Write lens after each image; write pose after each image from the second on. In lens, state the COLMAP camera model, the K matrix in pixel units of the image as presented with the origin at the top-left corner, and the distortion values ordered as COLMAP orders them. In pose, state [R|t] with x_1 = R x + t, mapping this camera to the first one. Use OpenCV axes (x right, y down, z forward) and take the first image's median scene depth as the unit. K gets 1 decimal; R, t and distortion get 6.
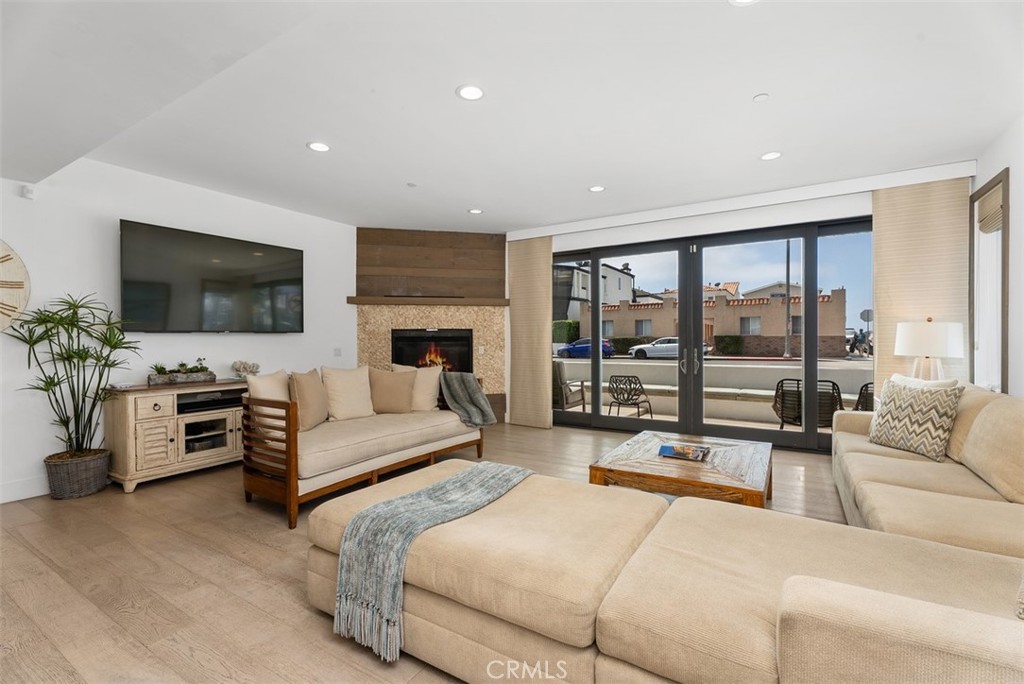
lens RADIAL K [[450.8, 0, 512.0], [0, 450.8, 342.0], [0, 0, 1]] dist [-0.000556, -0.000232]
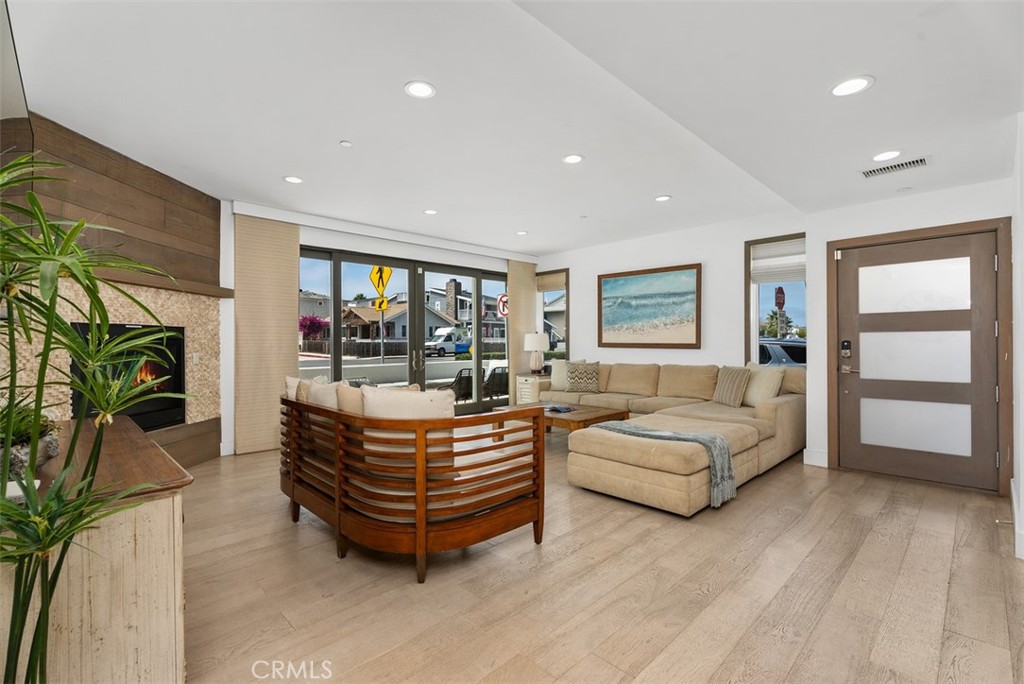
lens RADIAL K [[450.8, 0, 512.0], [0, 450.8, 342.0], [0, 0, 1]] dist [-0.000556, -0.000232]
pose [[0.245507, 0.004716, 0.969383, -0.735666], [0.011637, 0.999902, -0.007811, 0.004975], [-0.969325, 0.013198, 0.245428, 0.432055]]
